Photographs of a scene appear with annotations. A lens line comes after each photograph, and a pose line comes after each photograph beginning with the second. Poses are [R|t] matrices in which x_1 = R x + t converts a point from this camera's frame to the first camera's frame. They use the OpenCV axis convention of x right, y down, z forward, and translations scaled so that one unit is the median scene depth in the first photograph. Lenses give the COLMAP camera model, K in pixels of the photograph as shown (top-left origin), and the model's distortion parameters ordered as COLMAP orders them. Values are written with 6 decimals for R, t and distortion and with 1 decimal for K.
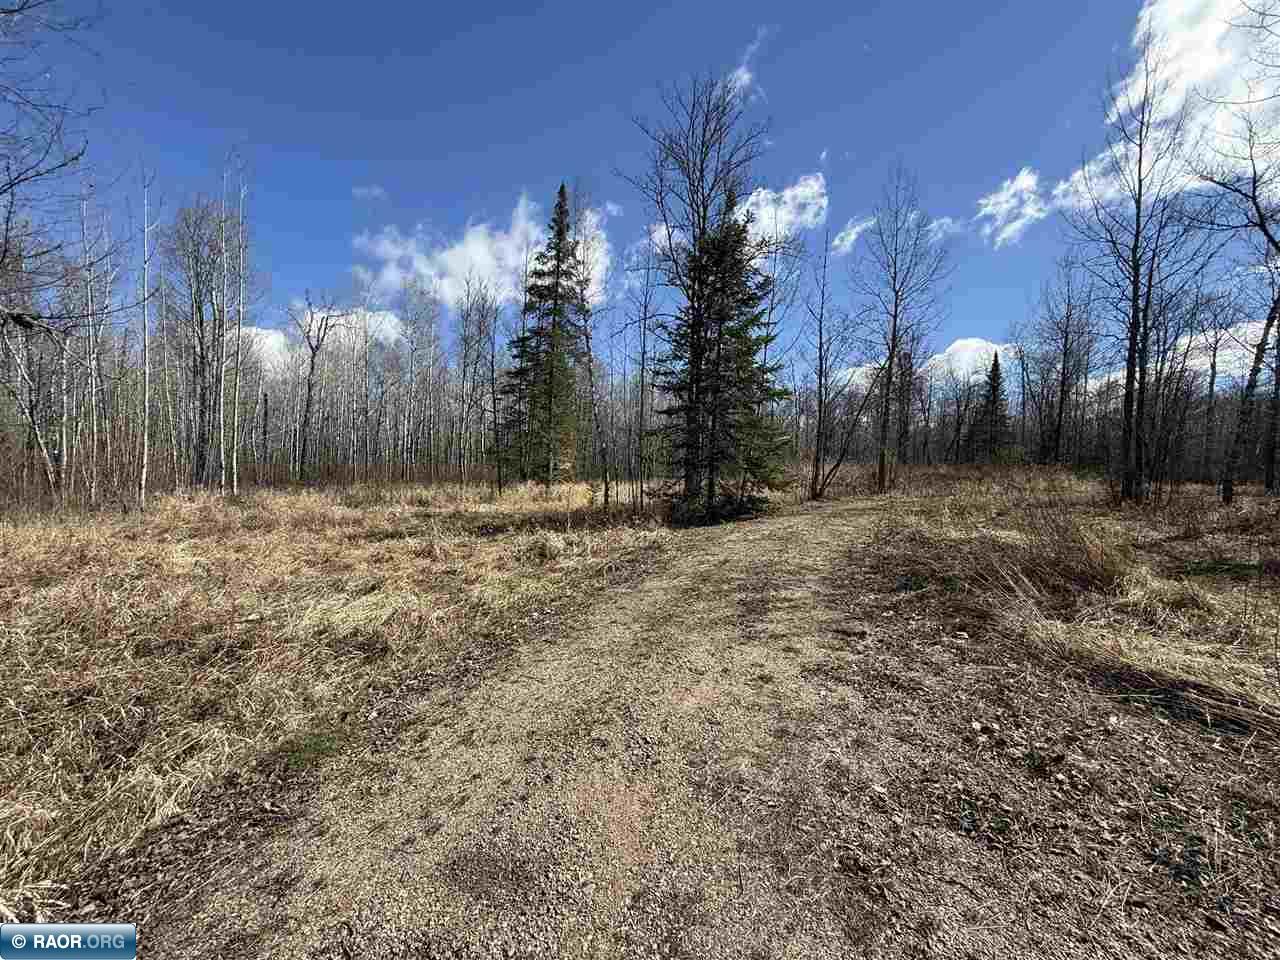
lens RADIAL K [[508.3, 0, 639.5], [0, 508.3, 482.9], [0, 0, 1]] dist [0.001256, -0.000501]
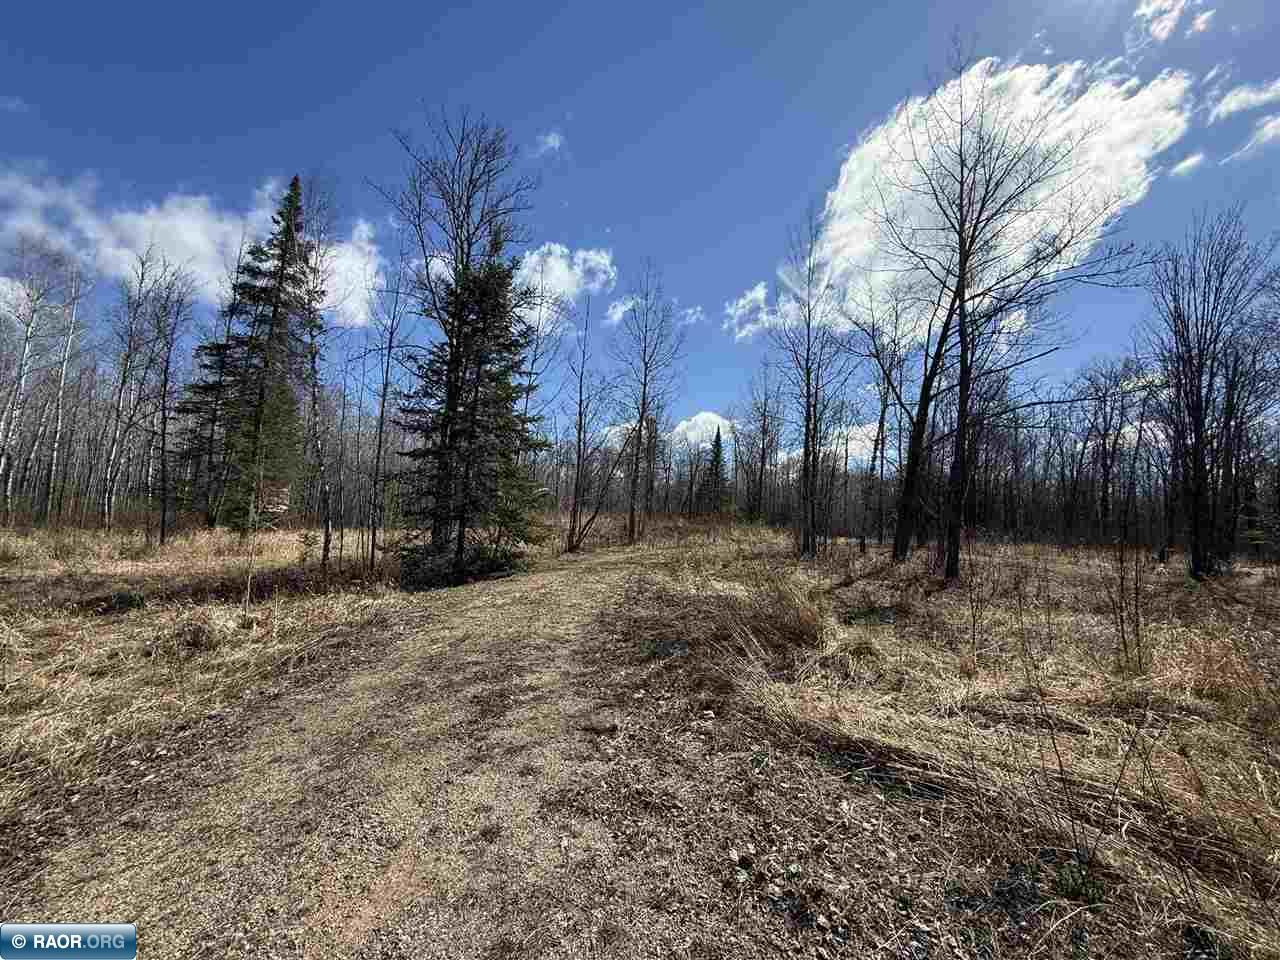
lens RADIAL K [[508.3, 0, 640.0], [0, 508.3, 485.9], [0, 0, 1]] dist [0.001256, -0.000501]
pose [[0.894929, 0.051581, 0.443217, 0.027357], [-0.013127, 0.995910, -0.089397, -0.015375], [-0.446015, 0.074186, 0.891946, 0.064993]]
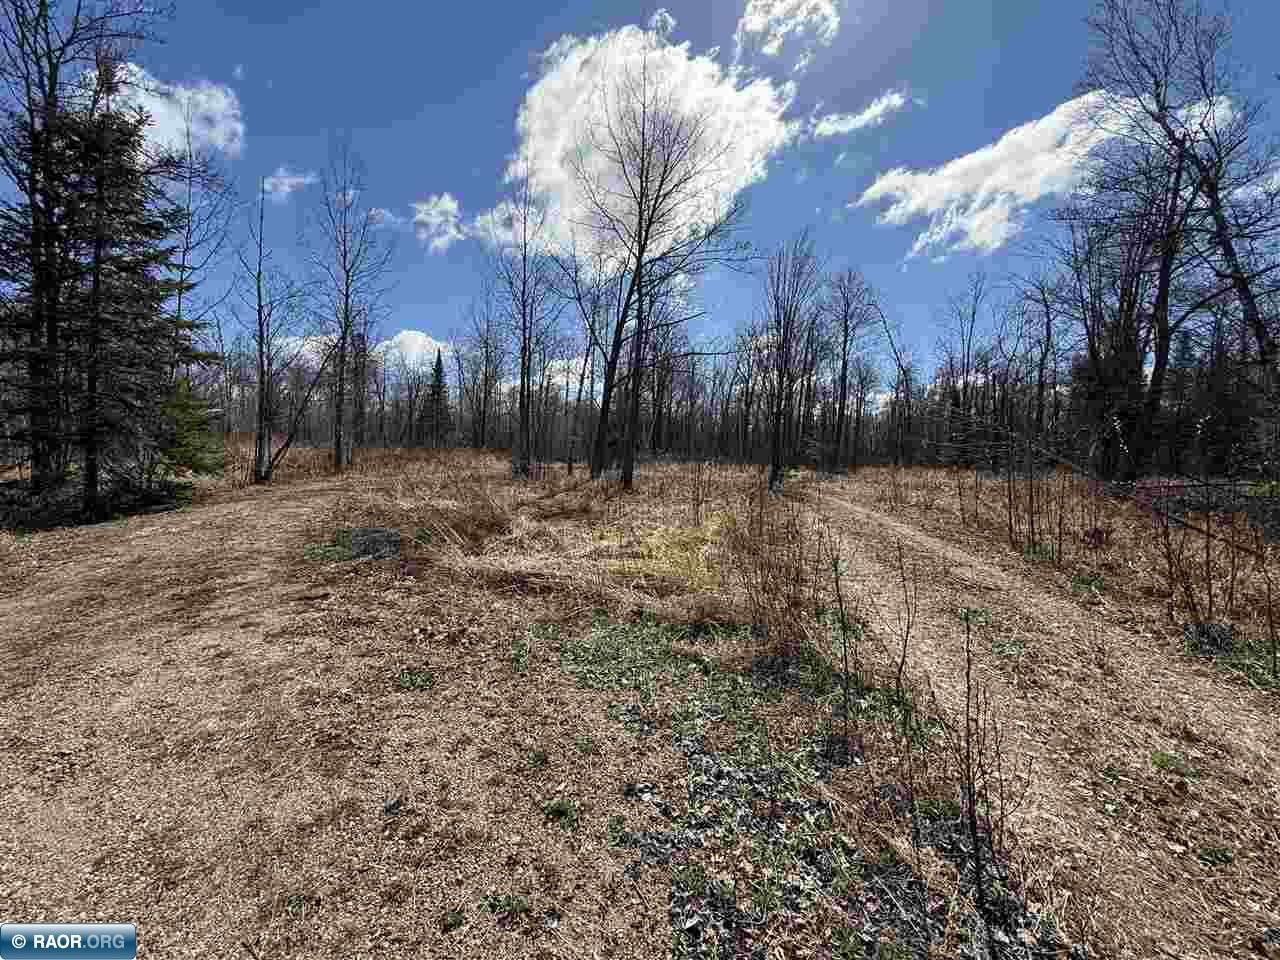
lens RADIAL K [[508.3, 0, 639.8], [0, 508.3, 480.2], [0, 0, 1]] dist [0.001256, -0.000501]
pose [[0.557190, -0.038554, 0.829489, -0.033559], [0.013775, 0.999213, 0.037190, 0.005523], [-0.830271, -0.009296, 0.557283, -0.069069]]
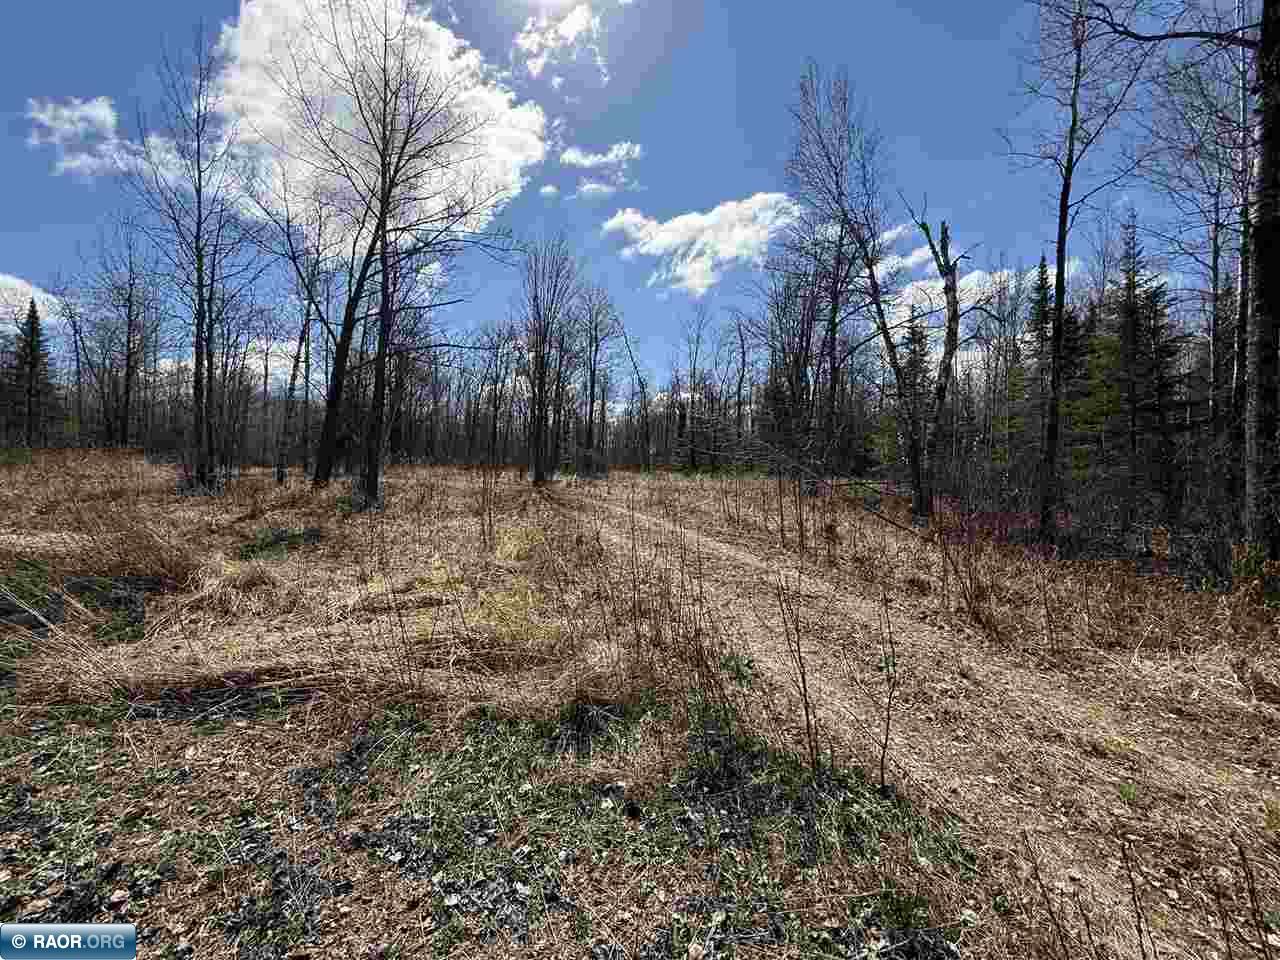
lens RADIAL K [[508.3, 0, 639.3], [0, 508.3, 479.9], [0, 0, 1]] dist [0.001256, -0.000501]
pose [[0.096250, -0.037857, 0.994637, 0.045373], [0.012928, 0.999240, 0.036782, -0.002957], [-0.995273, 0.009318, 0.096666, 0.042933]]
